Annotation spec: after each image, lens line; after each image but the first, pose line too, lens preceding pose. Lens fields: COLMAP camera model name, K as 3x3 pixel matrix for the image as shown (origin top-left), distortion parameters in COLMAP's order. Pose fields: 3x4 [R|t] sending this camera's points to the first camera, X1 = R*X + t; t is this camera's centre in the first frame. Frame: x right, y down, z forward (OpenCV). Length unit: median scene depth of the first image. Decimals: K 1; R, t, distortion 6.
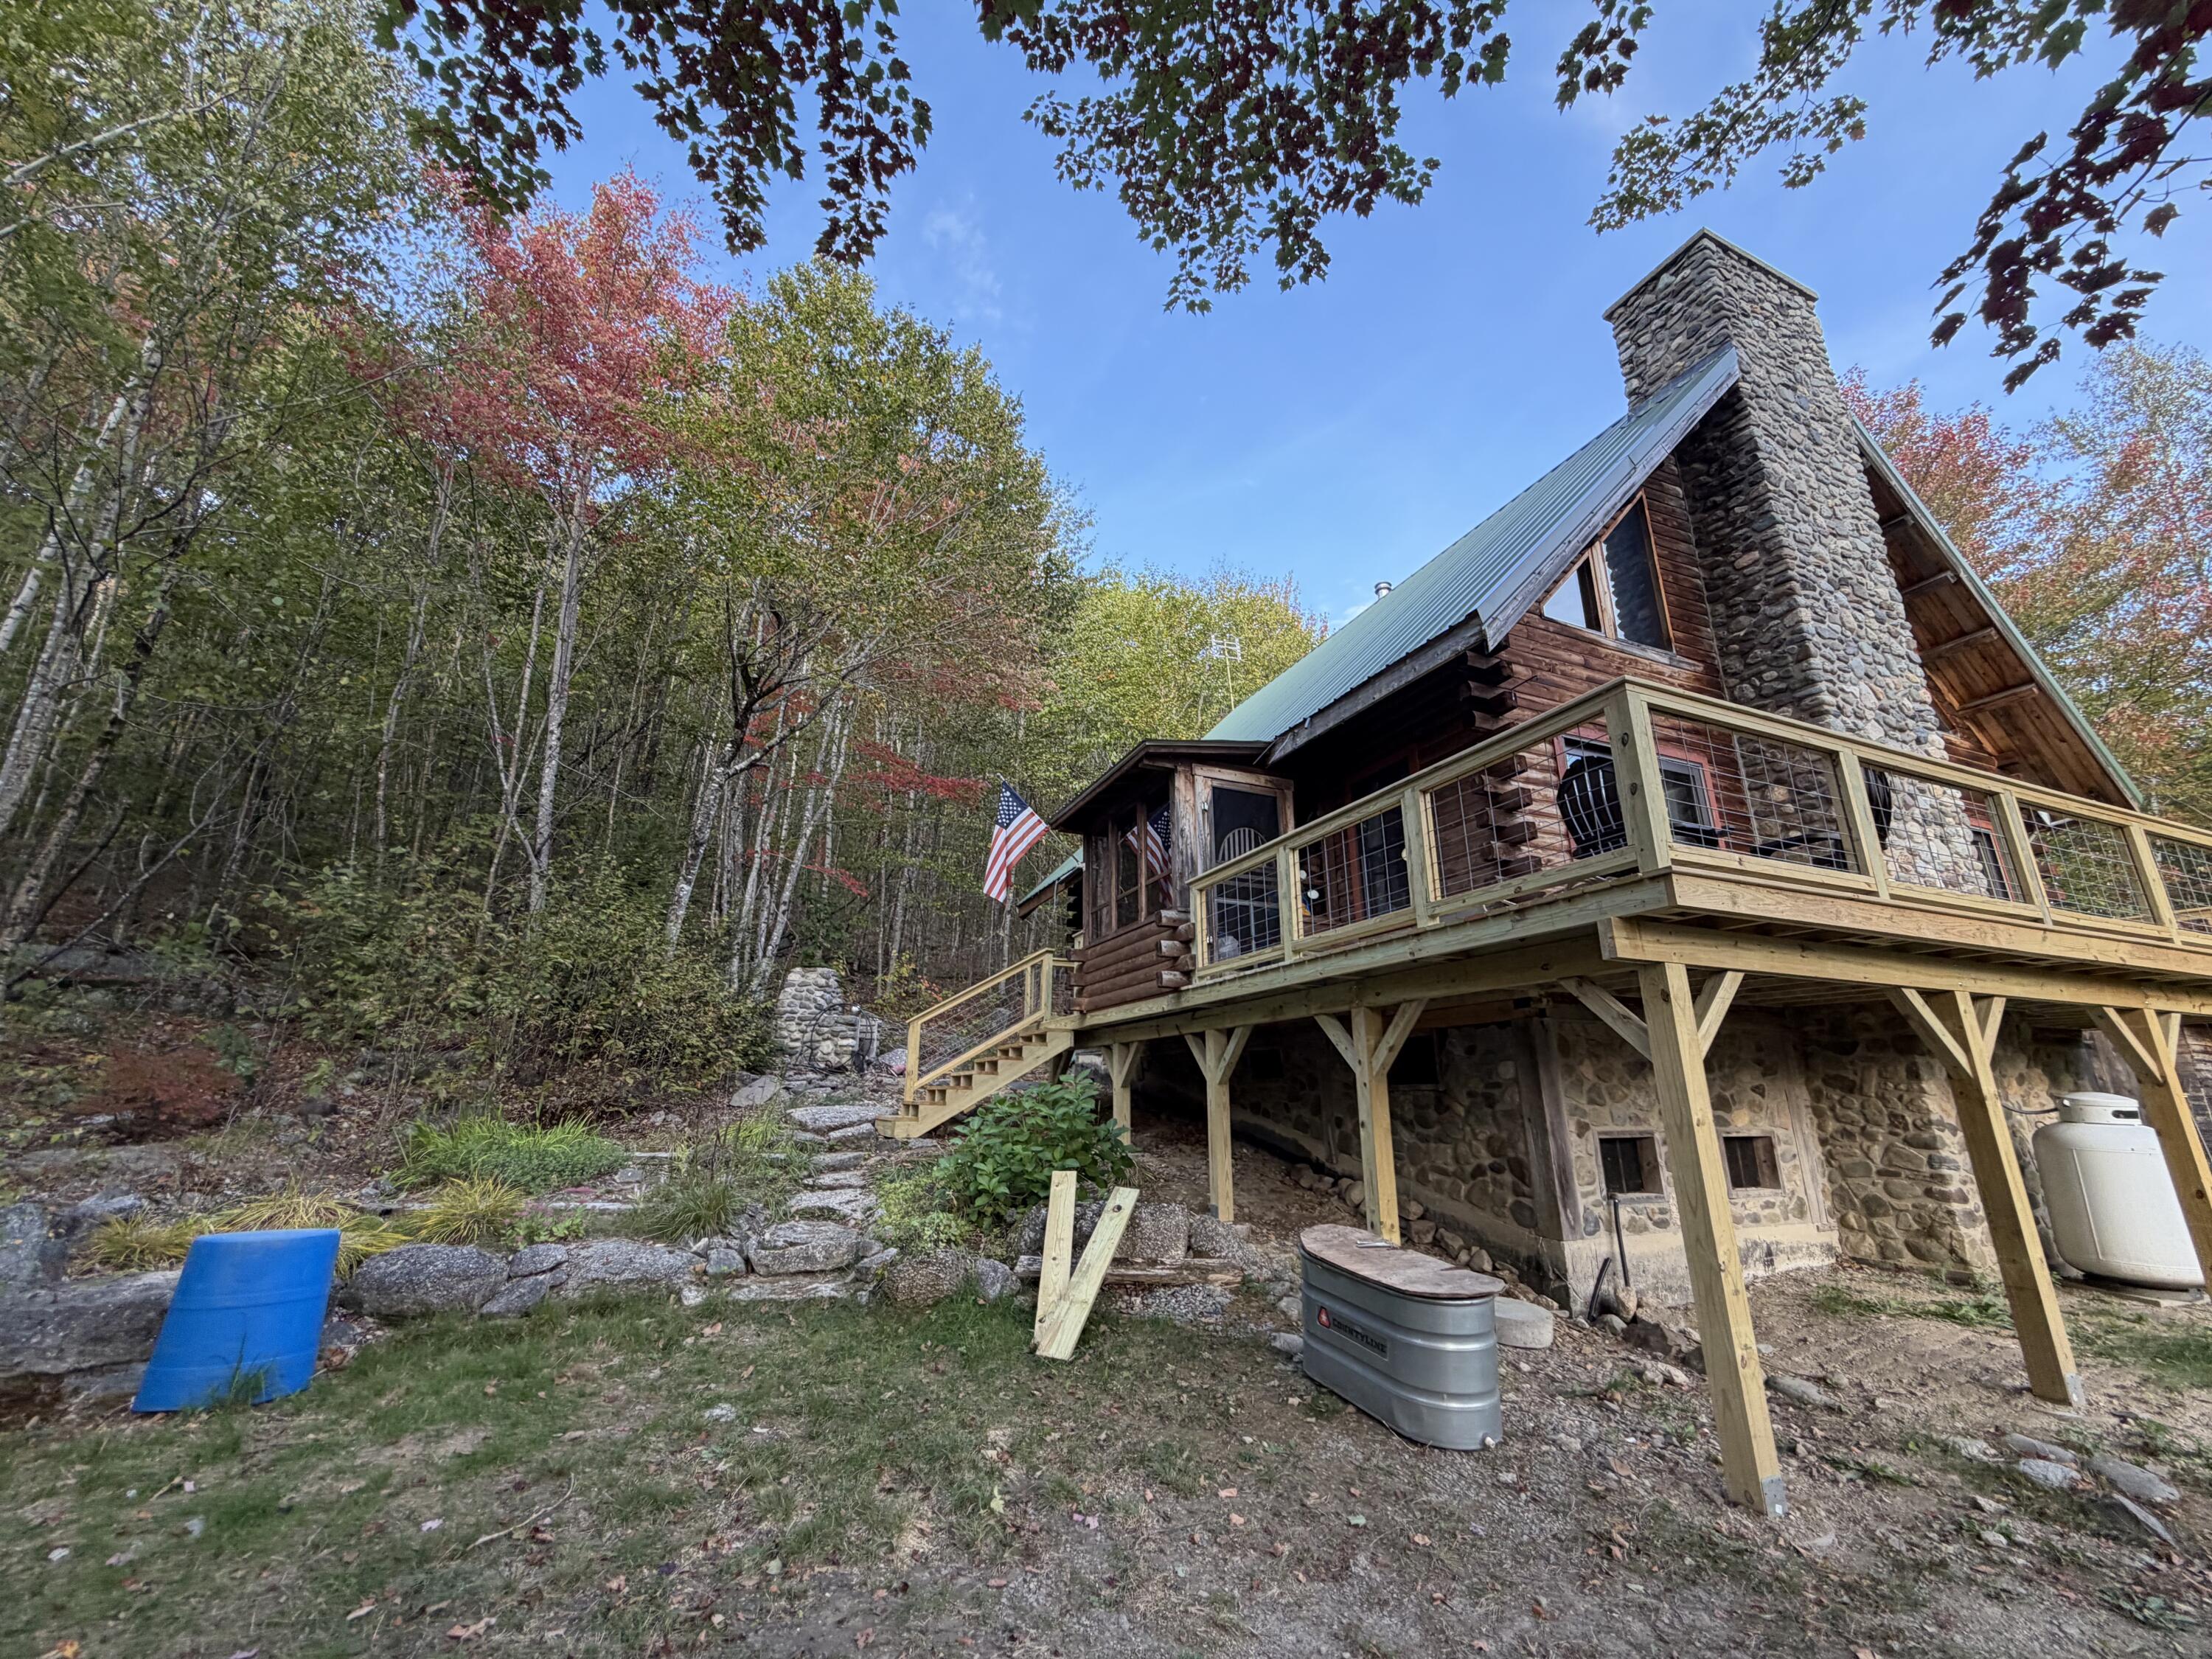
lens RADIAL K [[877.4, 0, 1101.1], [0, 877.4, 830.8], [0, 0, 1]] dist [-0.000083, 0.000173]
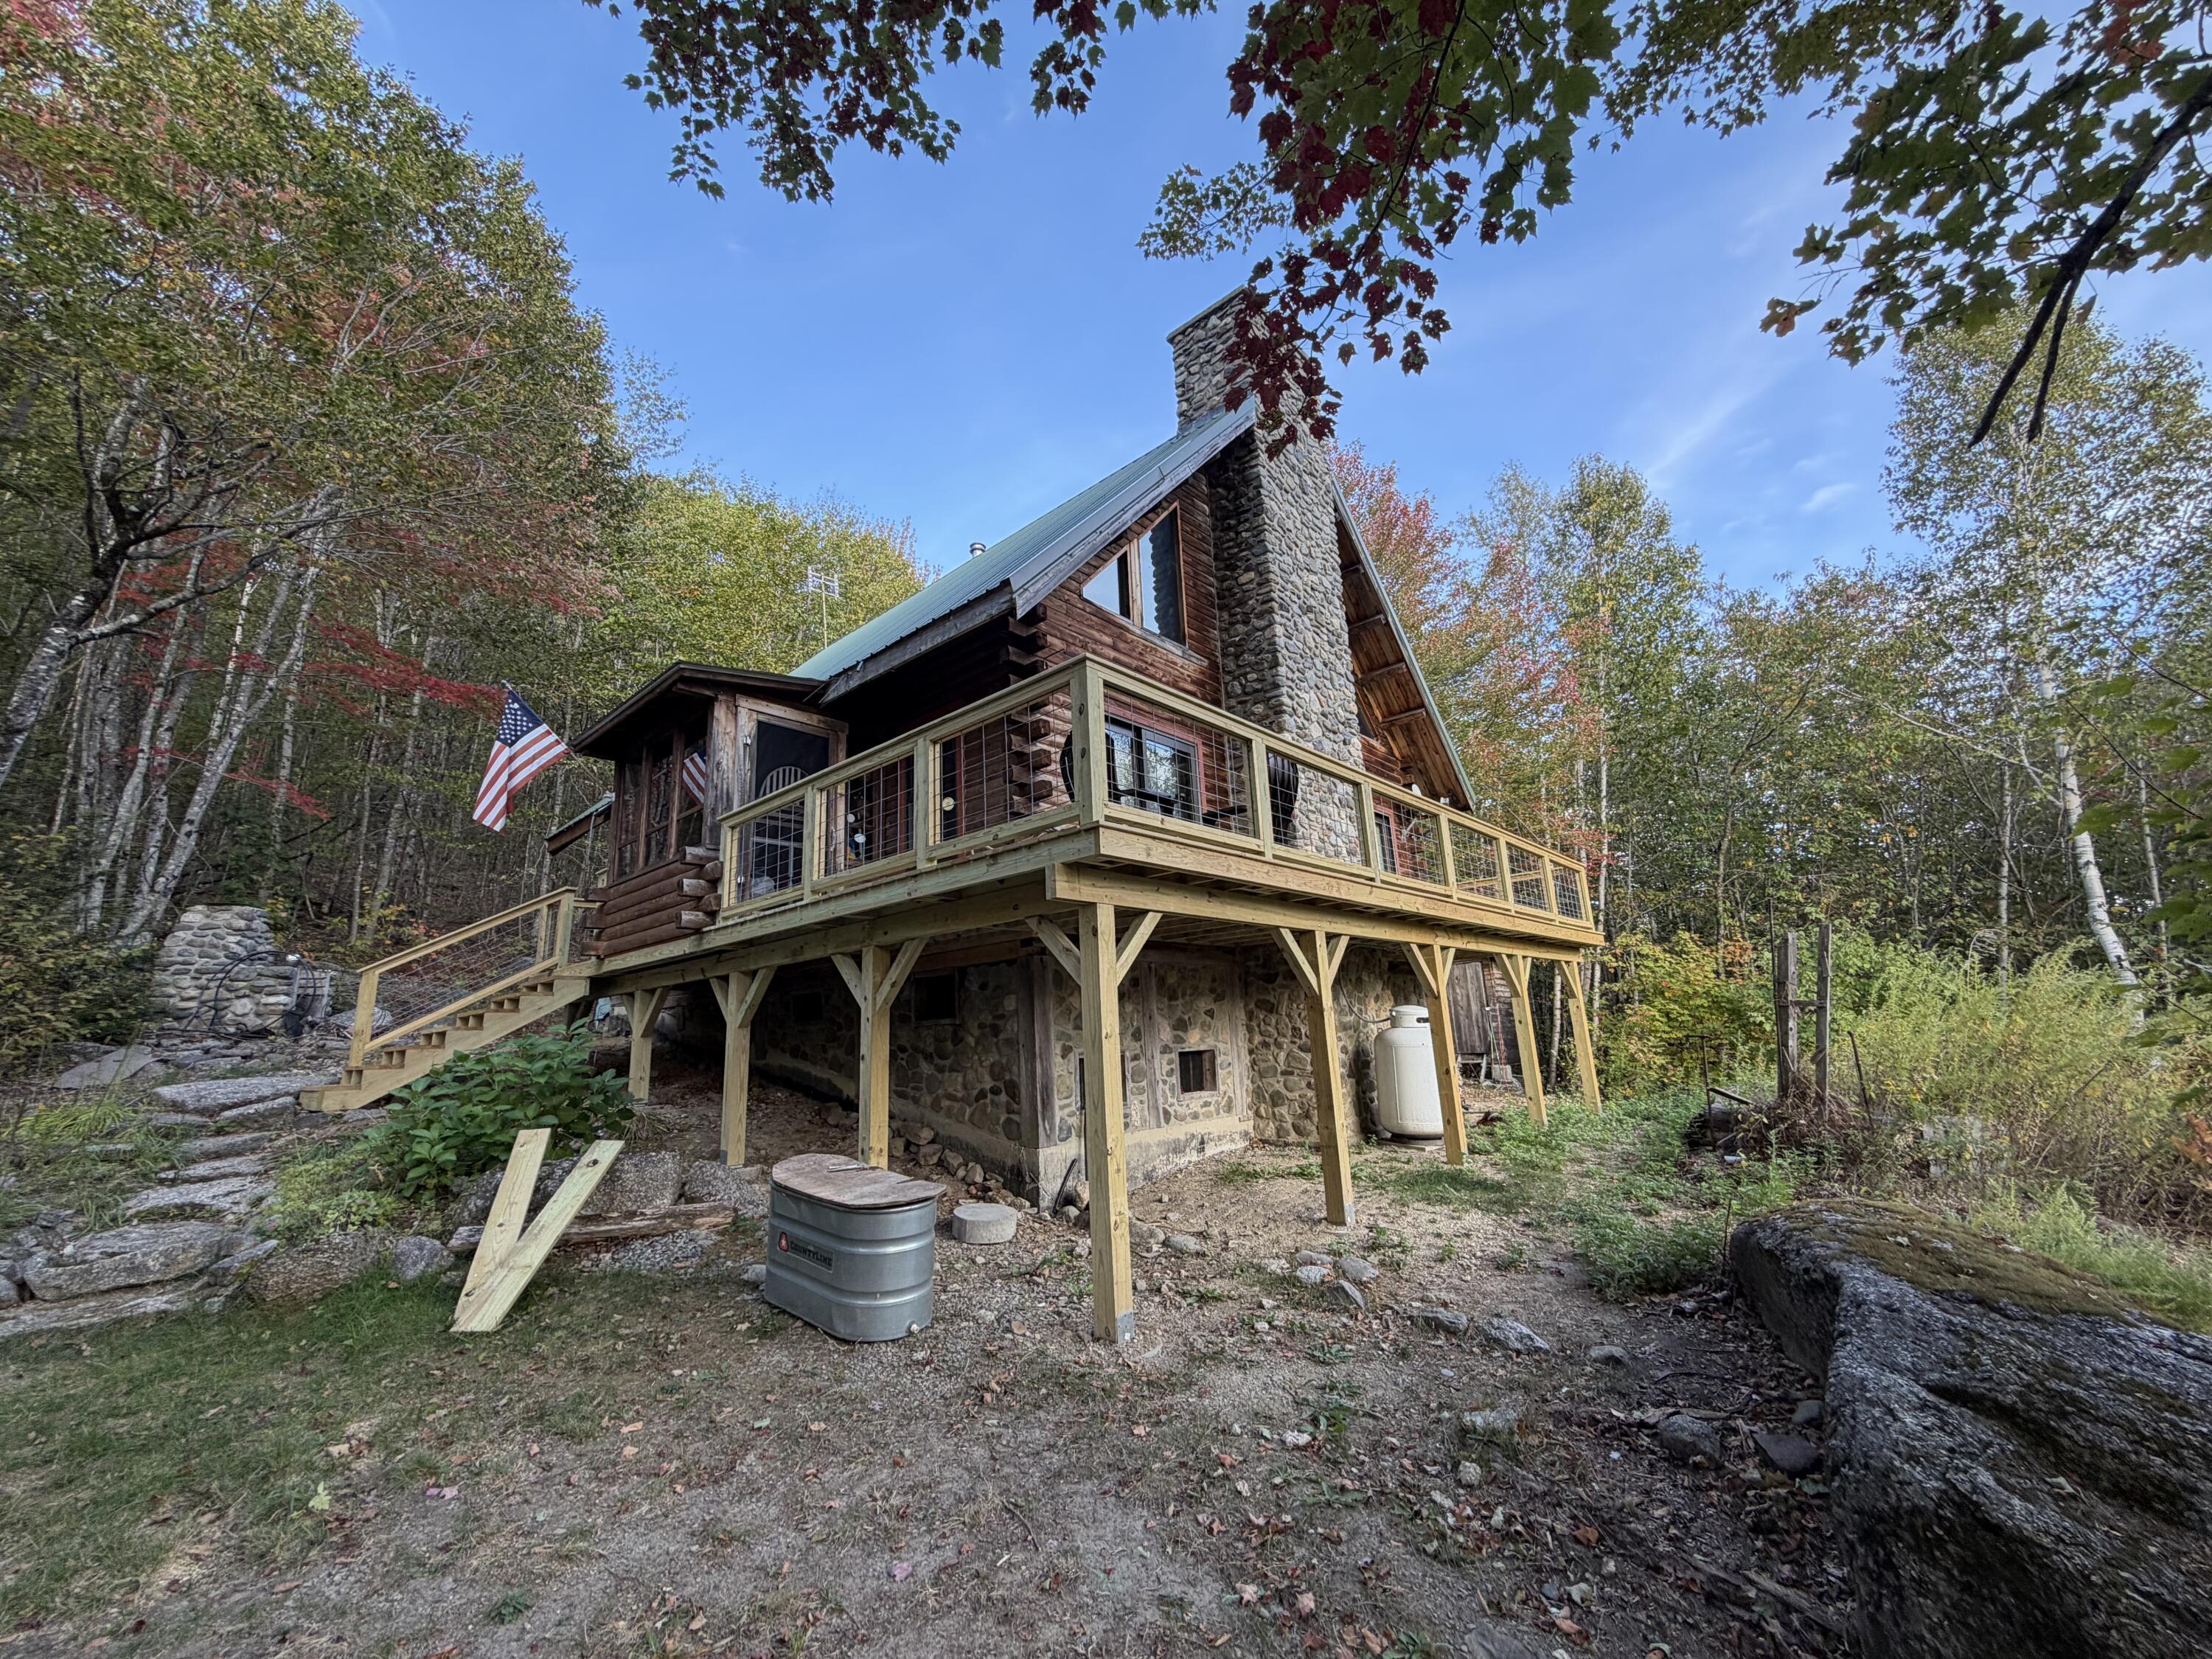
lens RADIAL K [[875.2, 0, 1101.3], [0, 875.2, 831.4], [0, 0, 1]] dist [0.001142, -0.000172]
pose [[0.906472, 0.050837, 0.419195, 0.088542], [-0.074361, 0.996430, 0.039960, 0.004362], [-0.415668, -0.067394, 0.907016, -0.033466]]
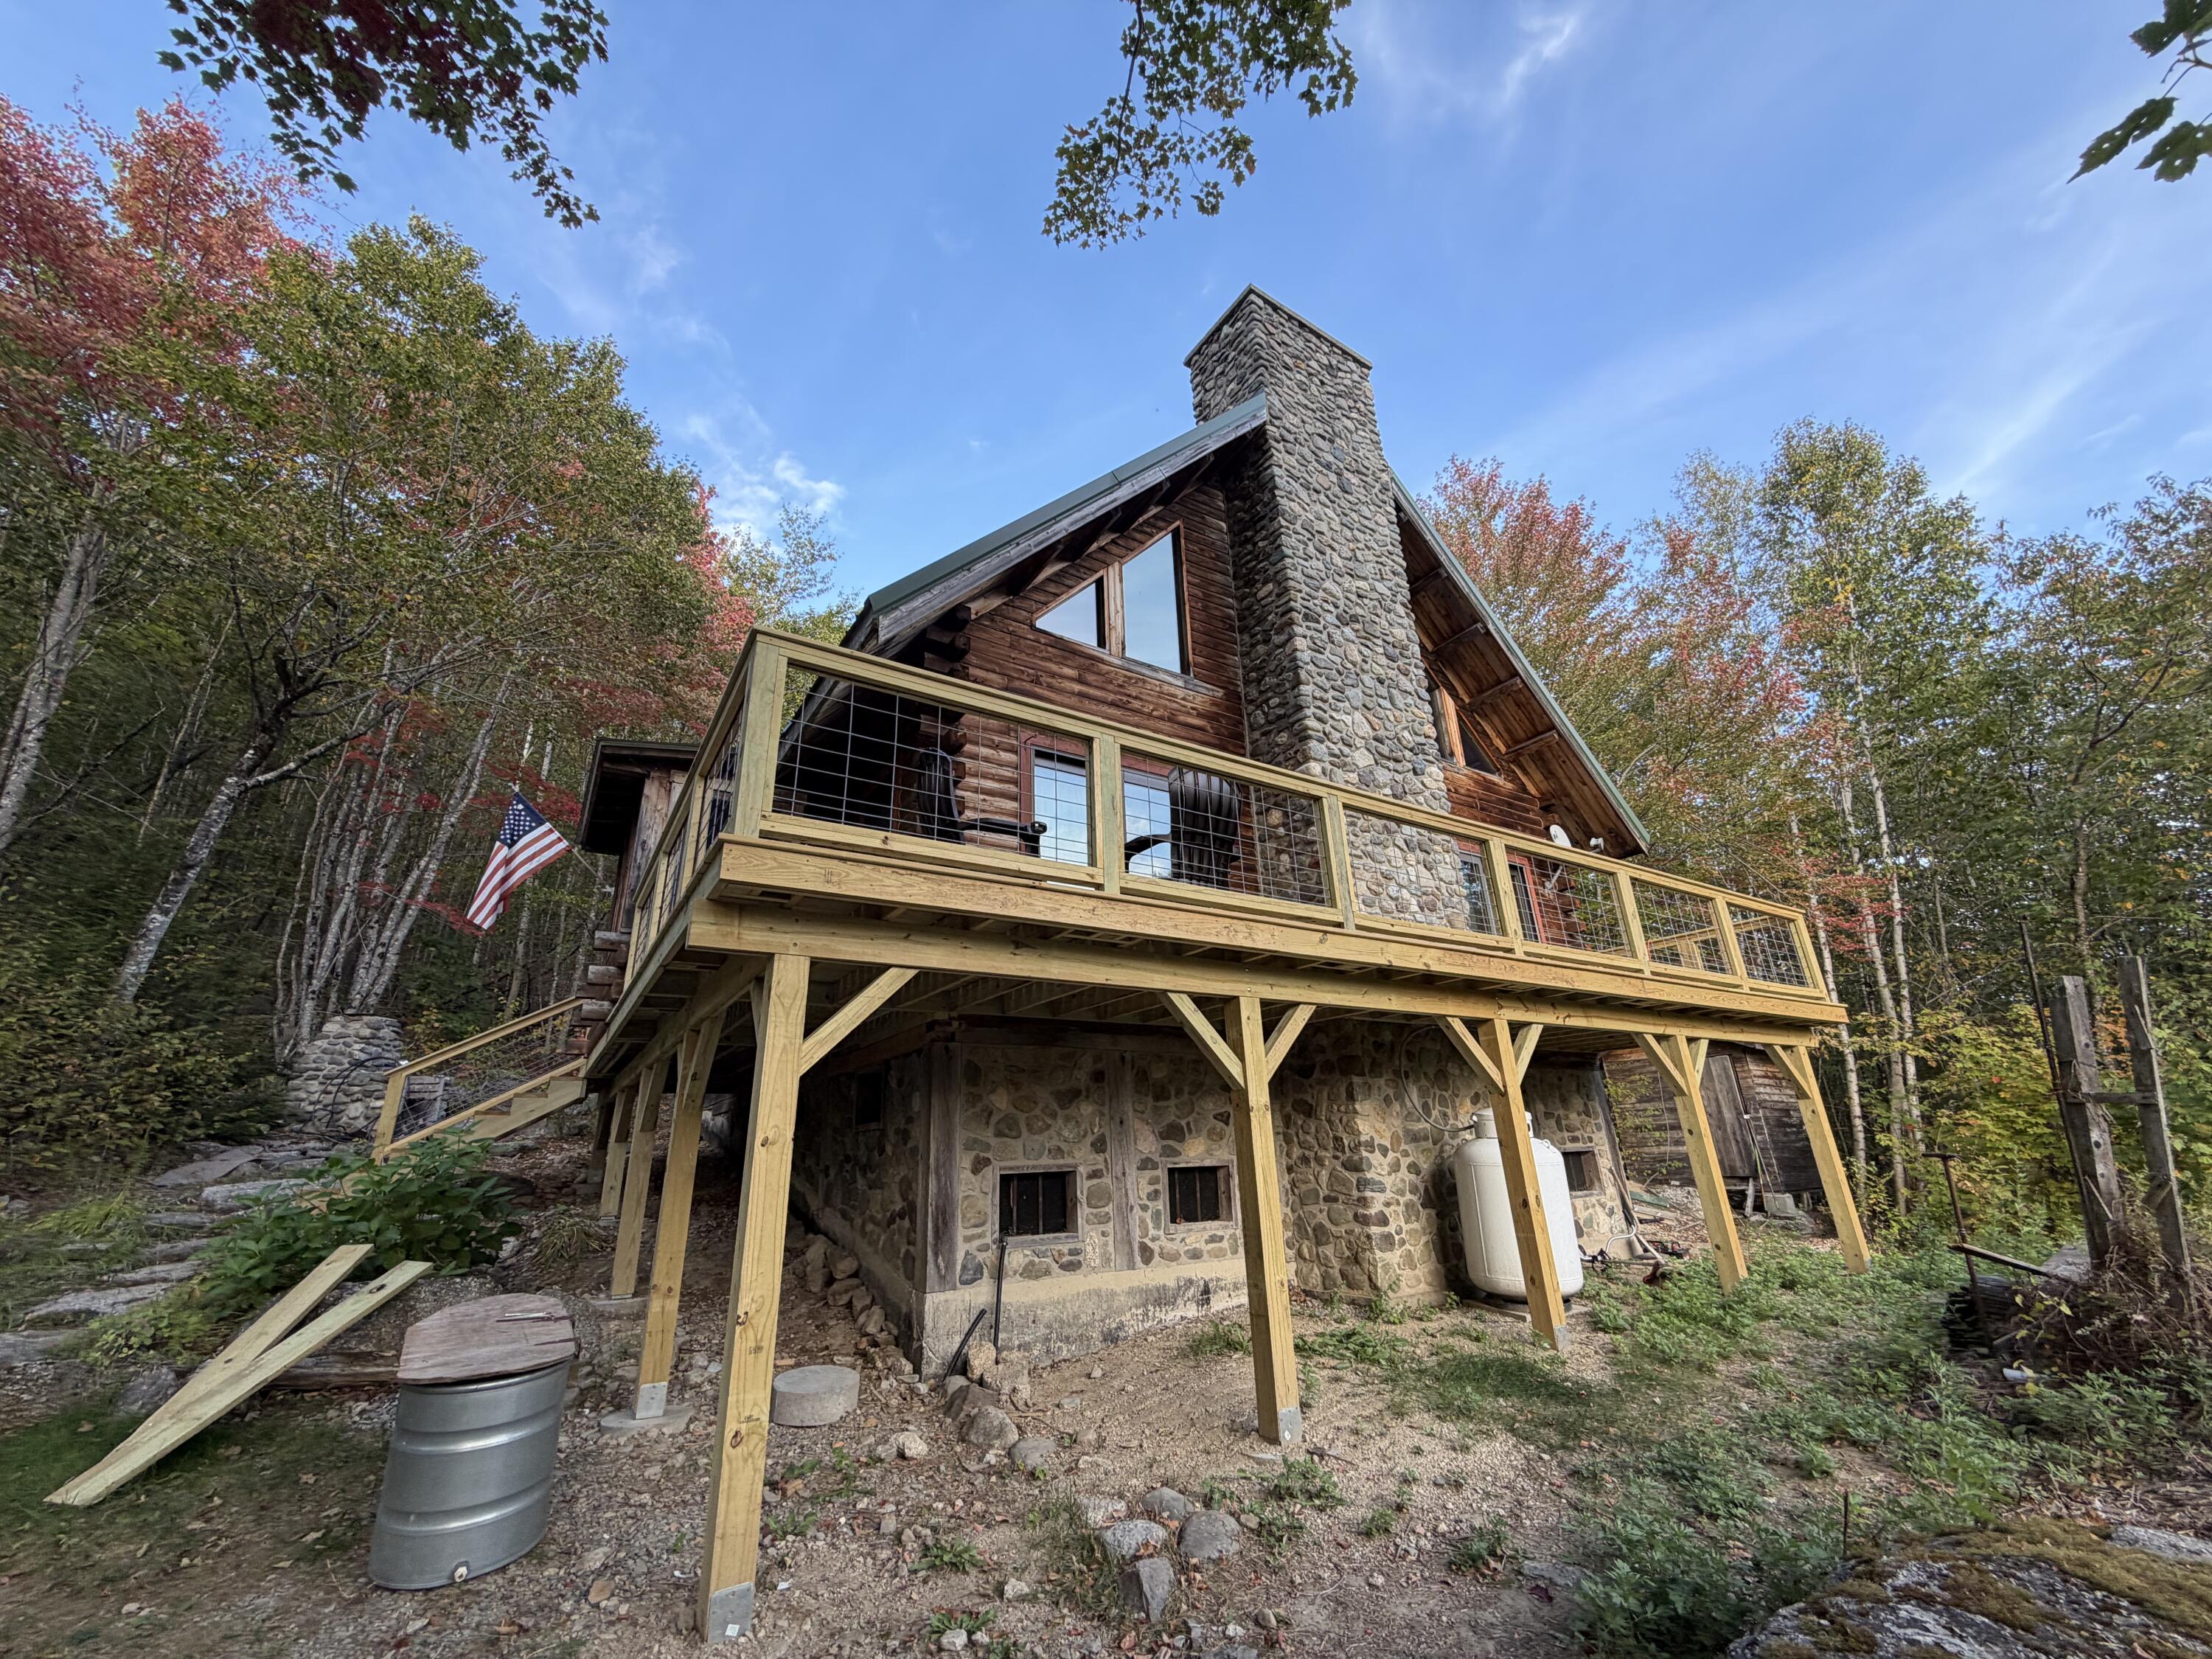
lens RADIAL K [[875.2, 0, 1101.3], [0, 875.2, 831.4], [0, 0, 1]] dist [0.001142, -0.000172]
pose [[0.985535, 0.022359, 0.167989, 0.470332], [-0.011451, 0.997779, -0.065623, 0.048259], [-0.169083, 0.062750, 0.983602, 0.056942]]
